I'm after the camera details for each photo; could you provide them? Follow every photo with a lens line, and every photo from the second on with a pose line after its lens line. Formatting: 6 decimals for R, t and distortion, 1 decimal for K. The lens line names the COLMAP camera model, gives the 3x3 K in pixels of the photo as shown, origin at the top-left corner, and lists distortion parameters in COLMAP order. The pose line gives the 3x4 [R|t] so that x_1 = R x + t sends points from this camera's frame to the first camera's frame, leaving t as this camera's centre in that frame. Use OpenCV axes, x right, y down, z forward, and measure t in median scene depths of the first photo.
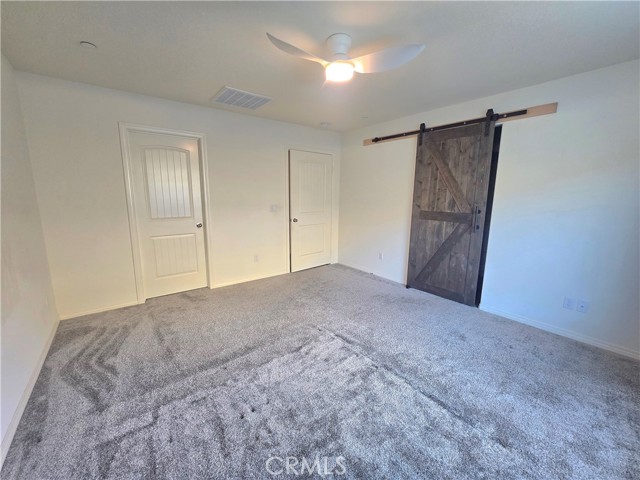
lens RADIAL K [[262.3, 0, 319.6], [0, 262.3, 237.2], [0, 0, 1]] dist [-0.002091, -0.000388]
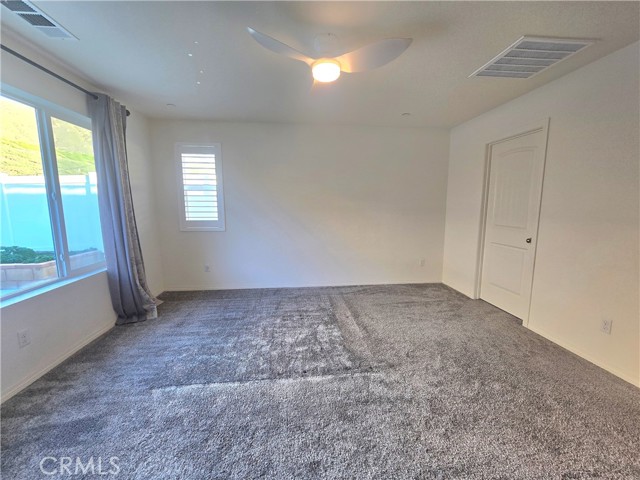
lens RADIAL K [[262.3, 0, 319.6], [0, 262.3, 237.2], [0, 0, 1]] dist [-0.002091, -0.000388]
pose [[-0.521170, 0.102236, -0.847307, 0.795515], [-0.149612, 0.966481, 0.208640, -0.186000], [0.840237, 0.235504, -0.488406, 1.286963]]
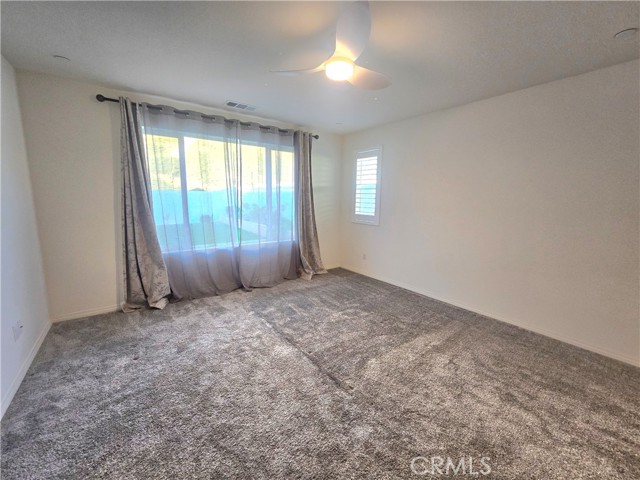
lens RADIAL K [[262.1, 0, 322.7], [0, 262.1, 238.4], [0, 0, 1]] dist [0.000224, 0.000047]
pose [[-0.999594, -0.028266, -0.003493, 0.111611], [-0.027911, 0.947758, 0.317768, -0.269524], [-0.005671, 0.317736, -0.948162, 1.700386]]
